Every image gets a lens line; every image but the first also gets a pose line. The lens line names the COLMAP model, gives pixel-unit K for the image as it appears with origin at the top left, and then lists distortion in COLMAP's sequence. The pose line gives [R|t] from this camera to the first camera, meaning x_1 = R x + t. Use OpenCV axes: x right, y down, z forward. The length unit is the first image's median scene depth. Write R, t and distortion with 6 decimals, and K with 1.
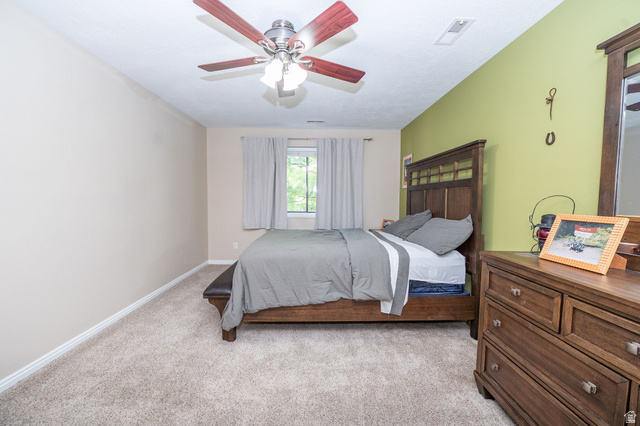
lens RADIAL K [[254.5, 0, 320.0], [0, 254.5, 210.8], [0, 0, 1]] dist [-0.002248, -0.000484]
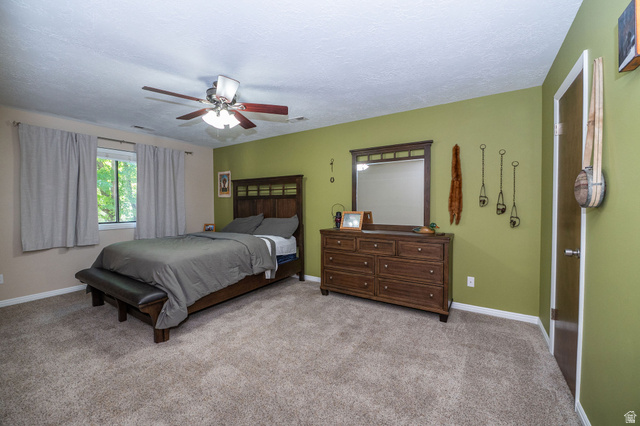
lens RADIAL K [[254.5, 0, 320.0], [0, 254.5, 210.8], [0, 0, 1]] dist [-0.002248, -0.000484]
pose [[0.563392, -0.033251, 0.825521, -0.831131], [0.050035, 0.998729, 0.006080, -0.012661], [-0.824674, 0.037879, 0.564339, -0.167513]]
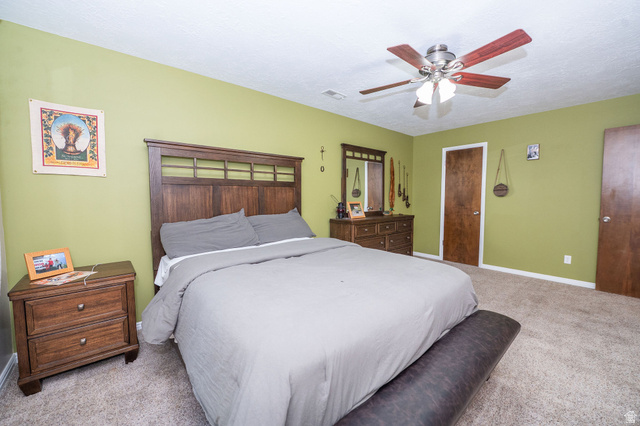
lens RADIAL K [[266.4, 0, 323.9], [0, 266.4, 208.7], [0, 0, 1]] dist [0.000354, 0.000100]
pose [[-0.634150, -0.061063, 0.770795, -0.680316], [0.023049, 0.994941, 0.097782, -0.121823], [-0.772867, 0.079775, -0.629534, 1.849053]]
